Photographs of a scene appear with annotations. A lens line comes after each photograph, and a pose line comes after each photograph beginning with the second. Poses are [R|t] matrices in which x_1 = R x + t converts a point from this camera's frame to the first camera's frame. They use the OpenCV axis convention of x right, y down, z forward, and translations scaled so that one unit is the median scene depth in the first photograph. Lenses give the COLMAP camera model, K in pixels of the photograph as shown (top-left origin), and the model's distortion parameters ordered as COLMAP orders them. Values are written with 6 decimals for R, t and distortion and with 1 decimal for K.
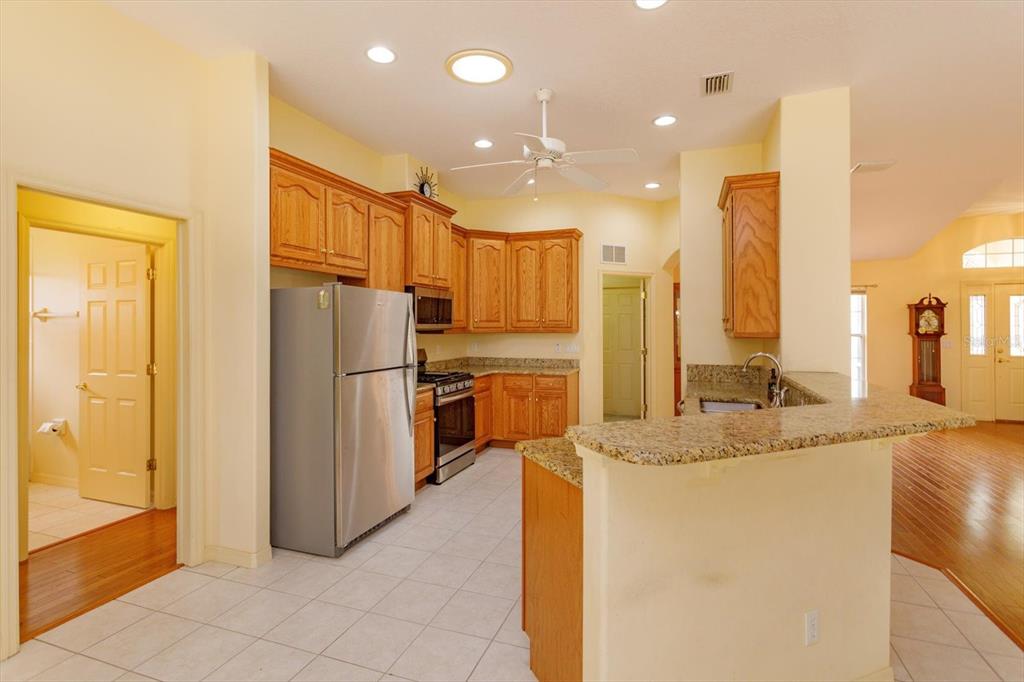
lens RADIAL K [[494.9, 0, 529.1], [0, 494.9, 321.6], [0, 0, 1]] dist [0.003699, 0.001049]
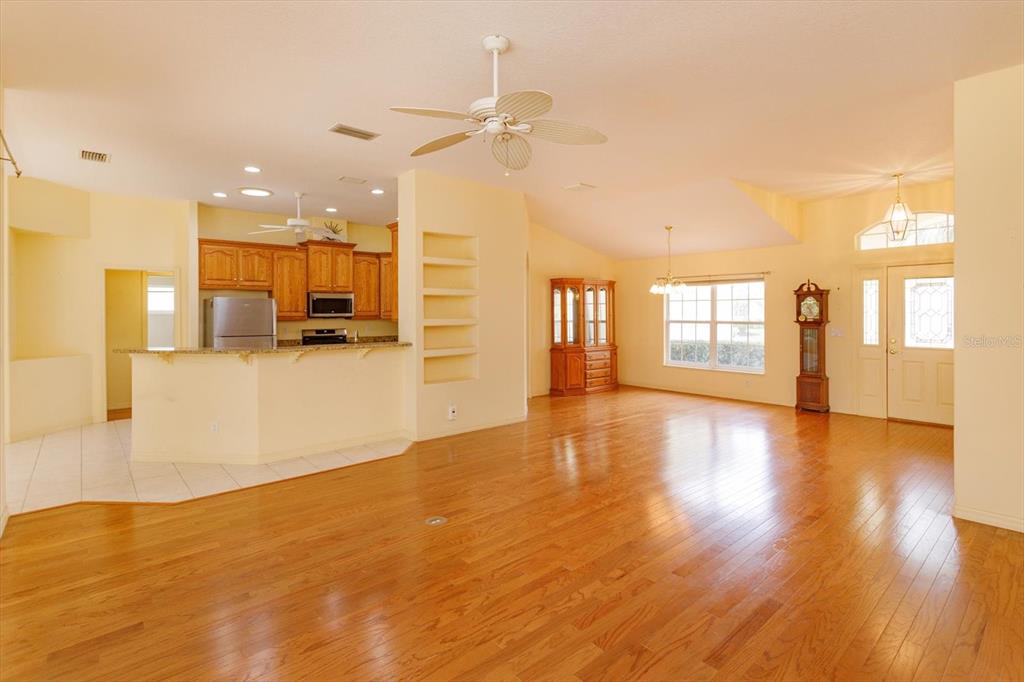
lens RADIAL K [[504.9, 0, 510.5], [0, 504.9, 315.9], [0, 0, 1]] dist [0.001334, 0.000107]
pose [[0.864655, -0.000223, -0.502366, 0.799124], [0.007426, 0.999896, 0.012338, -0.002505], [0.502311, -0.014399, 0.864567, -0.130753]]
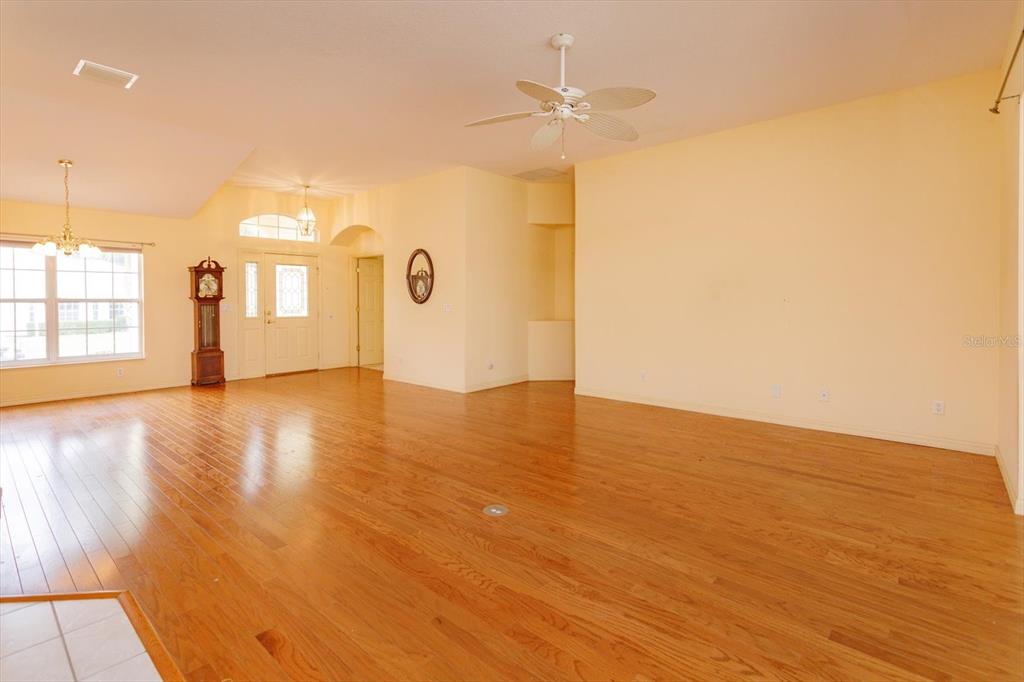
lens RADIAL K [[478.7, 0, 510.0], [0, 478.7, 305.9], [0, 0, 1]] dist [0.000945, -0.000090]
pose [[0.385756, -0.012930, 0.922510, 0.160063], [-0.001900, 0.999889, 0.014809, 0.025480], [-0.922599, -0.007466, 0.385688, 0.081912]]
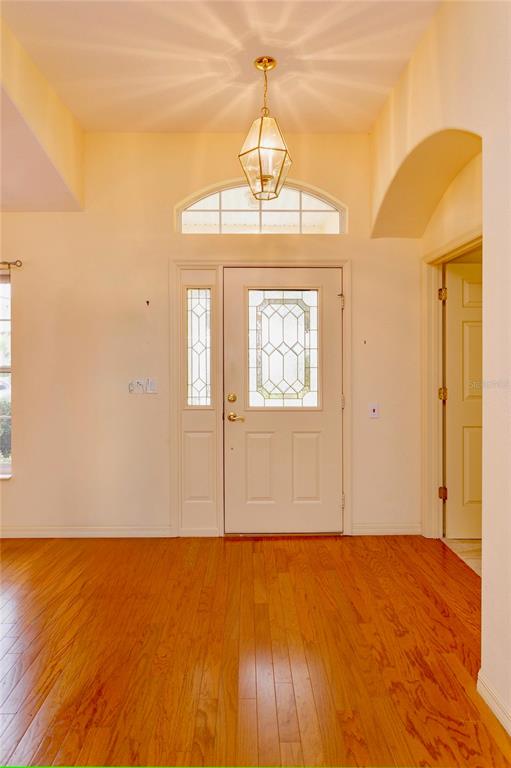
lens RADIAL K [[467.4, 0, 268.1], [0, 467.4, 361.2], [0, 0, 1]] dist [-0.001212, -0.000412]
pose [[0.935166, -0.000492, 0.354209, 0.802426], [-0.000177, 0.999998, 0.001856, 0.019954], [-0.354209, -0.001799, 0.935164, 0.532312]]
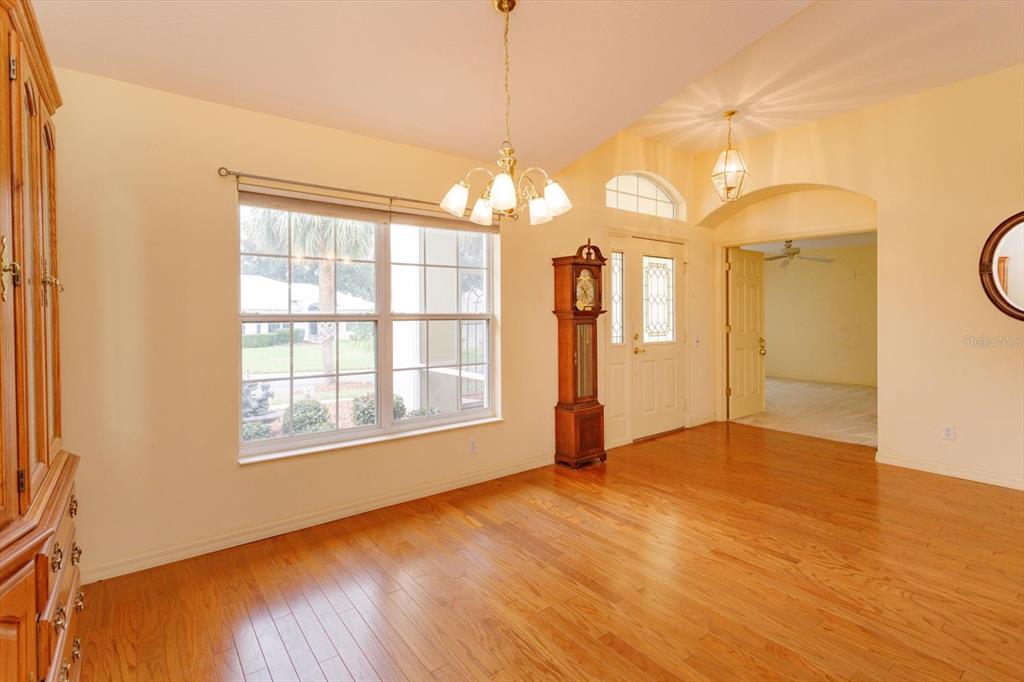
lens RADIAL K [[475.1, 0, 509.2], [0, 475.1, 314.6], [0, 0, 1]] dist [0.001327, 0.000176]
pose [[0.547014, -0.005426, 0.837106, 0.311266], [0.000286, 0.999980, 0.006295, 0.024743], [-0.837123, -0.003204, 0.547005, 0.782135]]
